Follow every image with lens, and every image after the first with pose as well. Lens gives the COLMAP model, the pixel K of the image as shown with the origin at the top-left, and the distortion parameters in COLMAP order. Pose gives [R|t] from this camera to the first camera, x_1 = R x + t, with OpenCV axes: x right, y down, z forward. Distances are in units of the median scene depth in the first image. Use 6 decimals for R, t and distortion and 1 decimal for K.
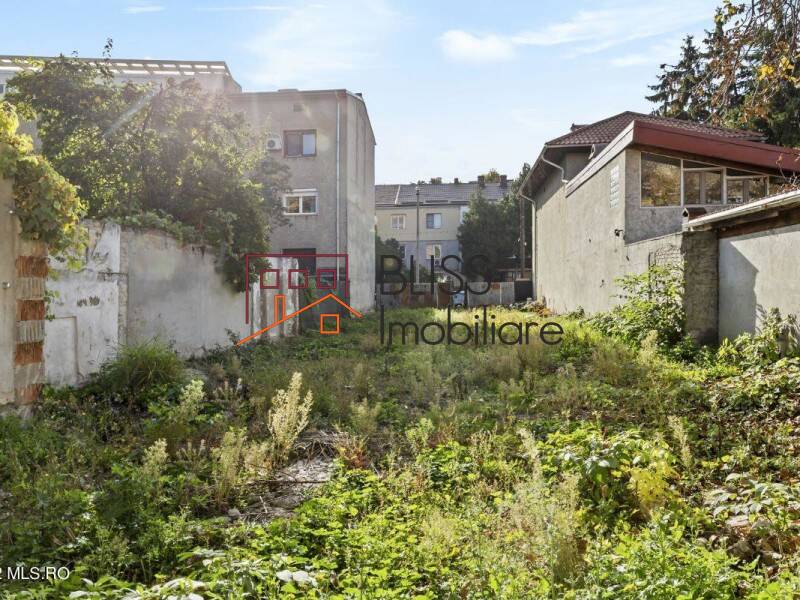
lens RADIAL K [[620.2, 0, 394.8], [0, 620.2, 299.7], [0, 0, 1]] dist [0.016845, -0.003928]
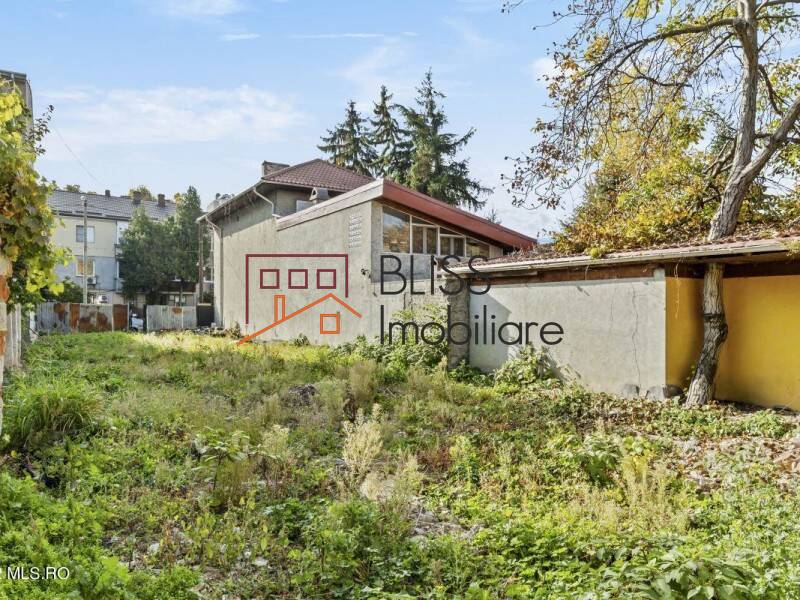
lens RADIAL K [[620.2, 0, 398.3], [0, 620.2, 300.5], [0, 0, 1]] dist [0.016845, -0.003928]
pose [[0.830160, 0.050436, 0.555239, -0.149262], [-0.028097, 0.998419, -0.048684, -0.000661], [-0.556817, 0.024815, 0.830264, 0.012171]]
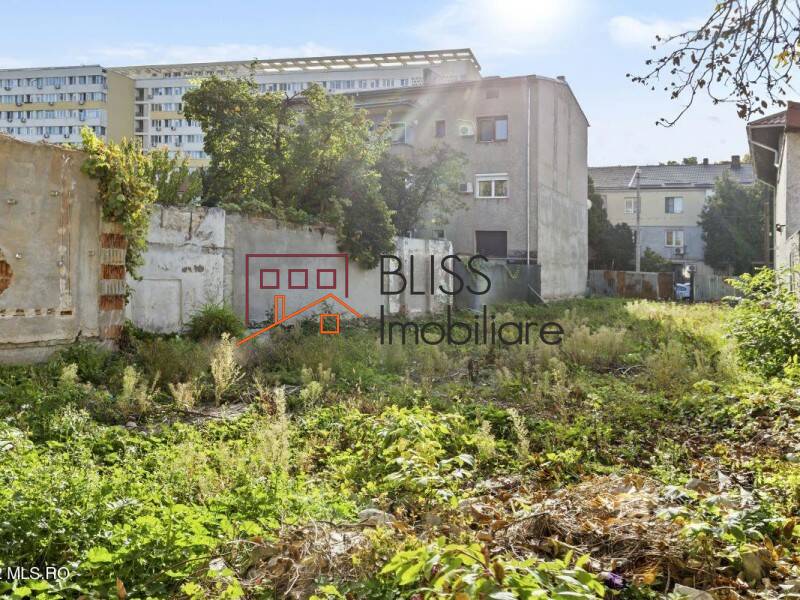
lens RADIAL K [[620.2, 0, 399.8], [0, 620.2, 280.6], [0, 0, 1]] dist [0.016845, -0.003928]
pose [[0.924094, 0.066111, -0.376403, 0.121031], [-0.065696, 0.997742, 0.013953, -0.005762], [0.376475, 0.011834, 0.926351, -0.010859]]
